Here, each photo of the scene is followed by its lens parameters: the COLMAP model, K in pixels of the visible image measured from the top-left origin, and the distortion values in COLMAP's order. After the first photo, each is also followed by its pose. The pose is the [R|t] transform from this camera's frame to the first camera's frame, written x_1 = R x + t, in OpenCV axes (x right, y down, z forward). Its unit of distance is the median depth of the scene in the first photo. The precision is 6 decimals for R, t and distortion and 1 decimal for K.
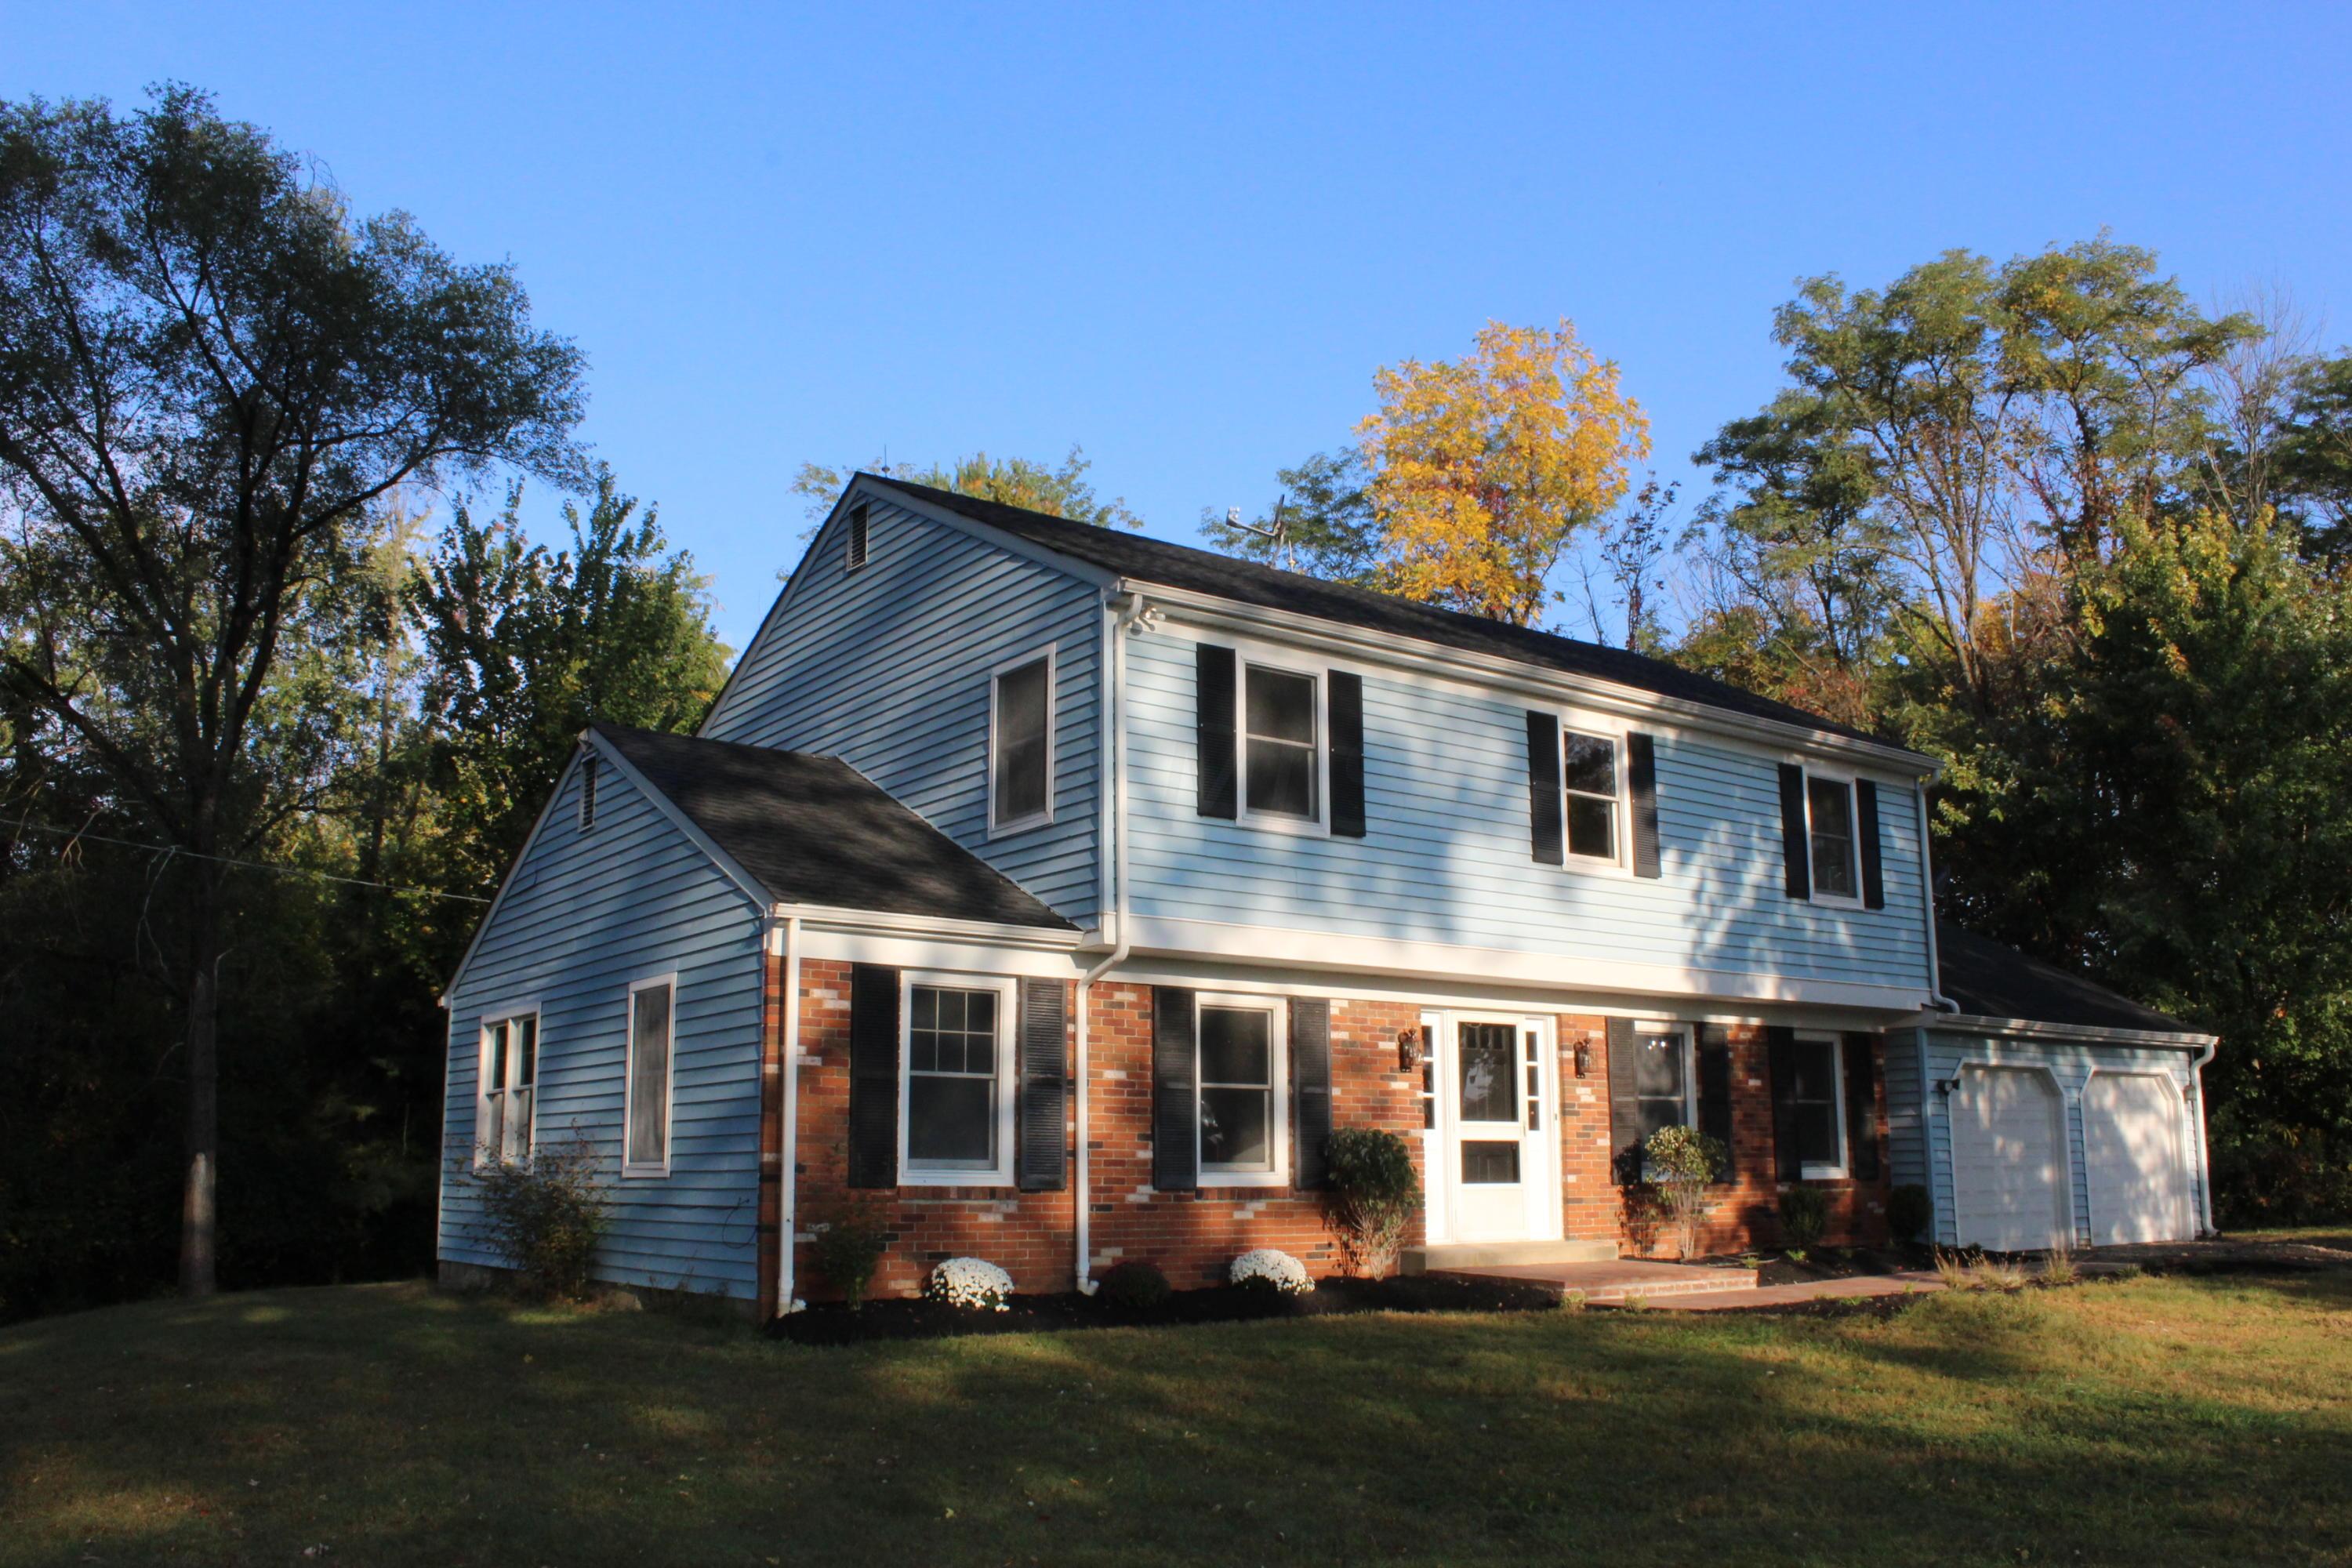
lens RADIAL K [[1938.6, 0, 1175.6], [0, 1938.6, 777.6], [0, 0, 1]] dist [-0.122664, 0.035024]
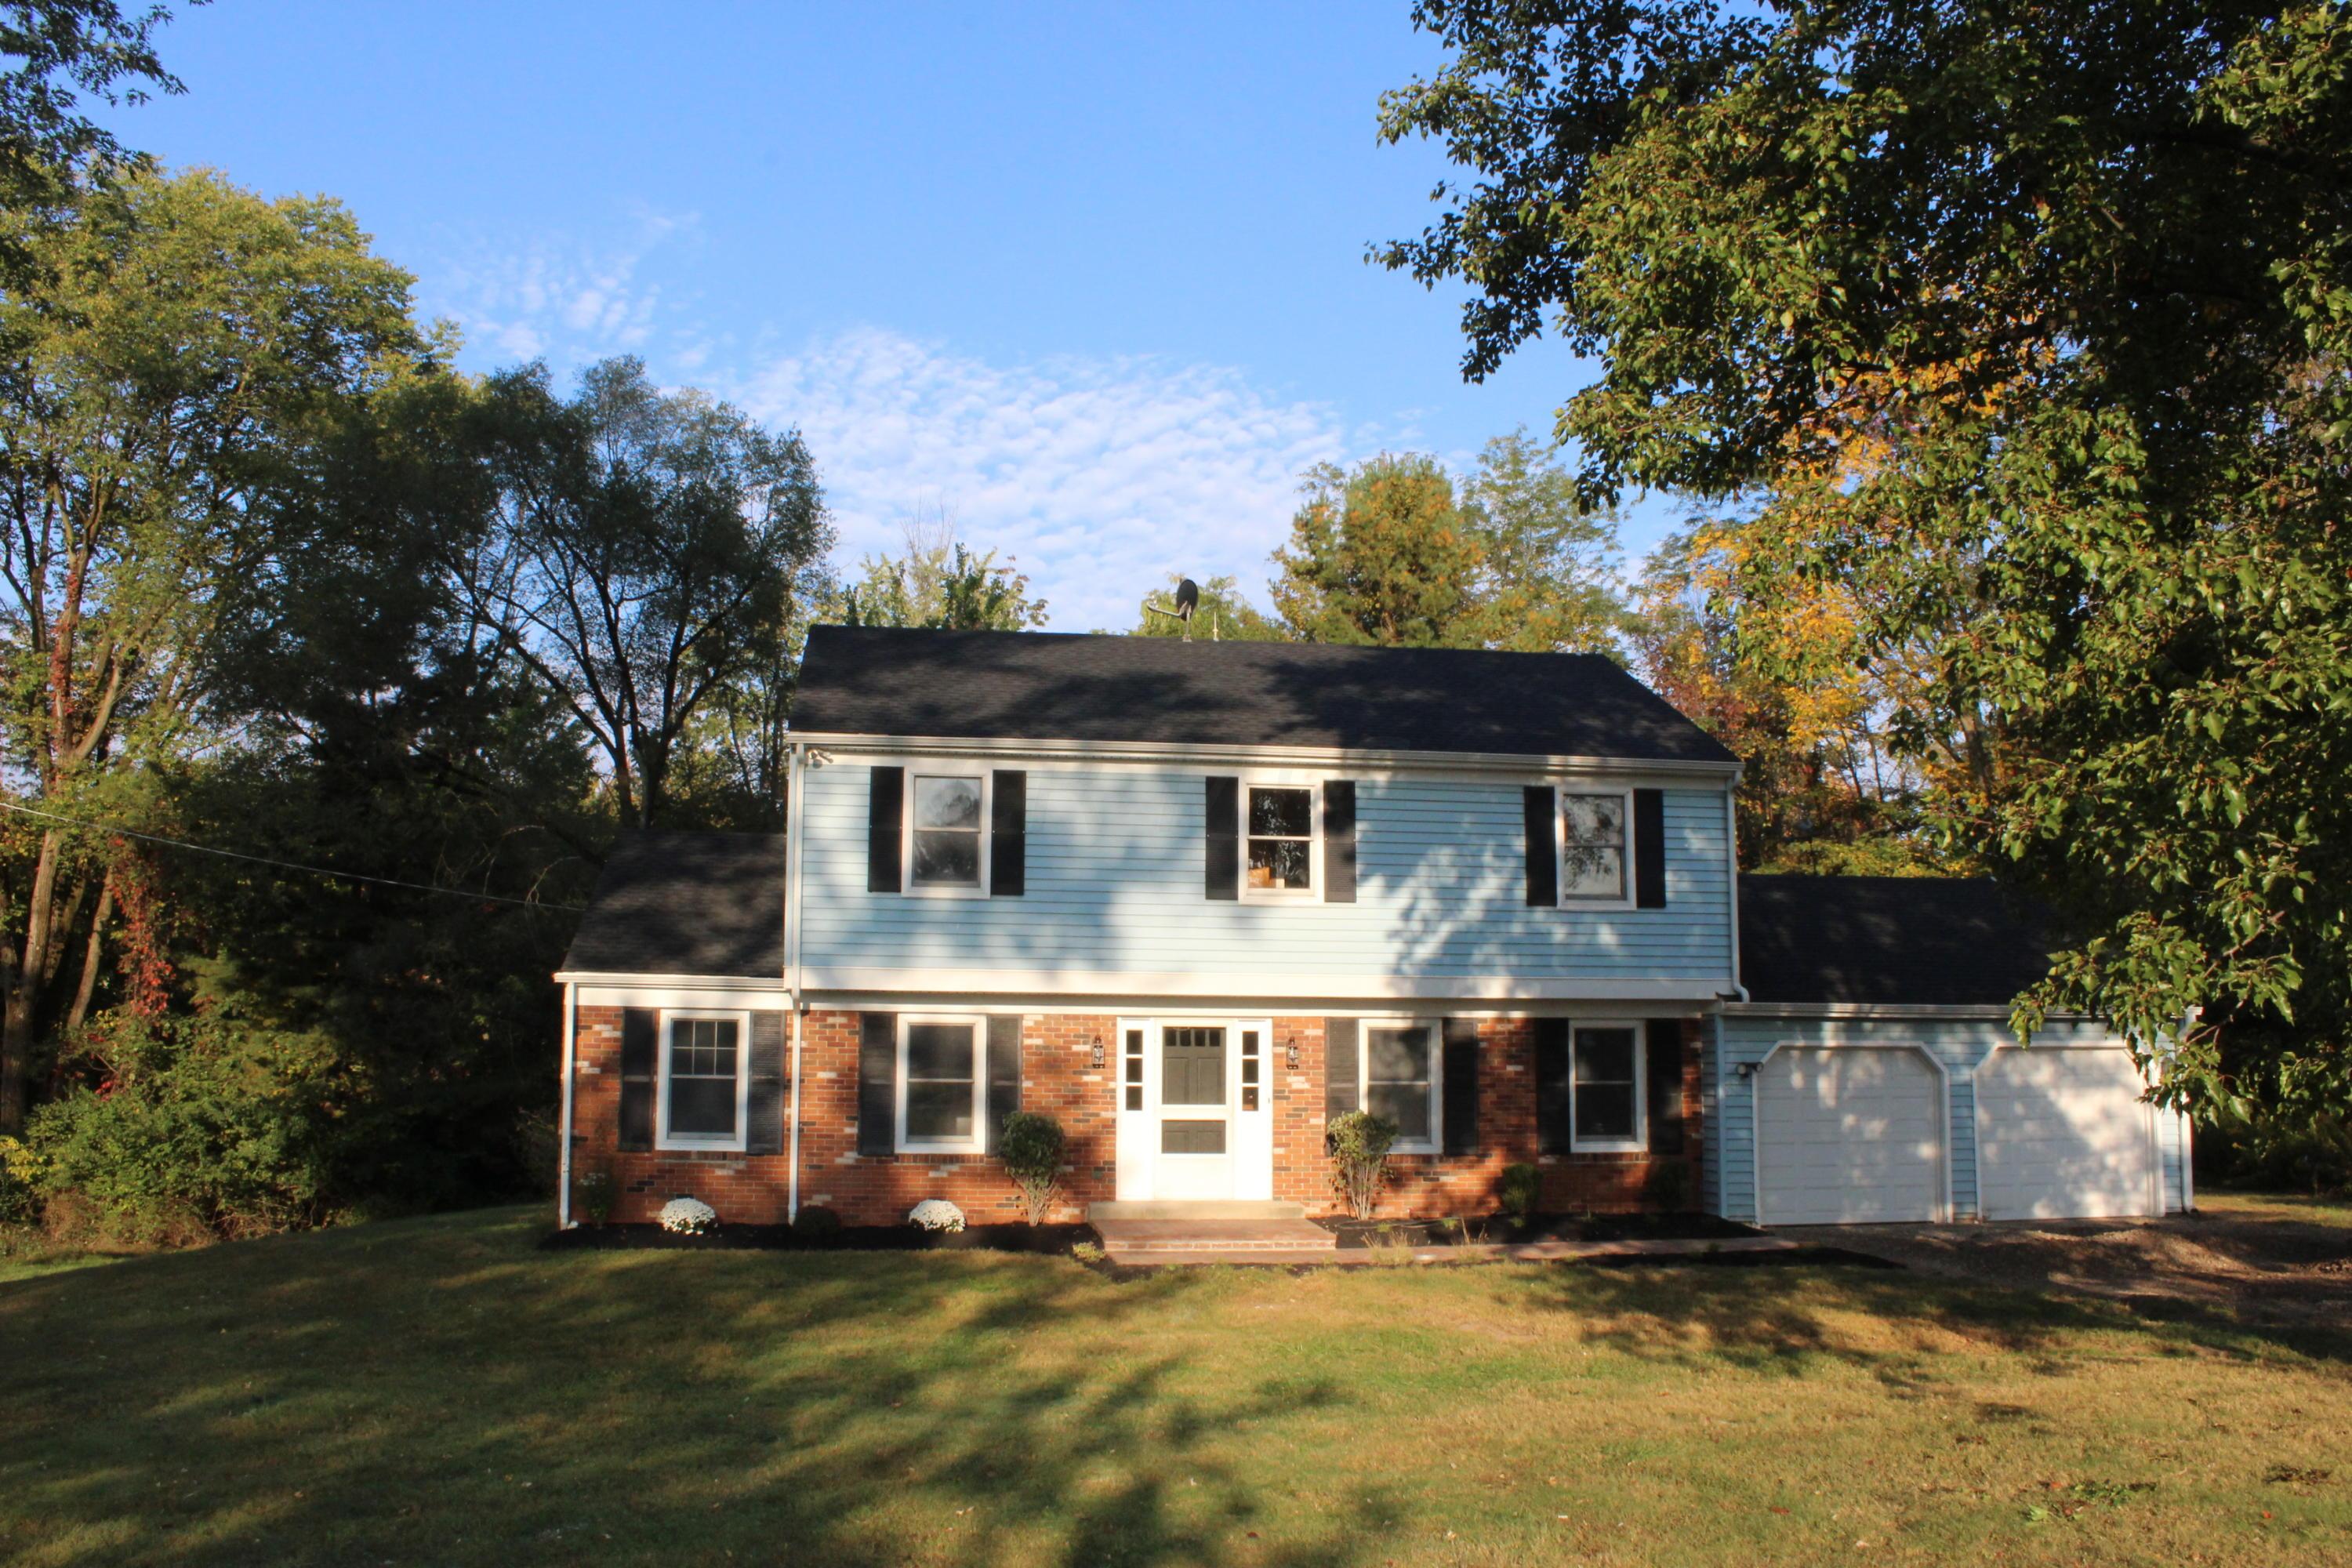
lens RADIAL K [[1938.6, 0, 1173.7], [0, 1938.6, 785.2], [0, 0, 1]] dist [-0.122664, 0.035024]
pose [[0.879550, -0.061356, -0.471834, 0.759365], [0.089154, 0.995339, 0.036762, -0.077968], [0.467379, -0.074400, 0.880921, -0.107616]]
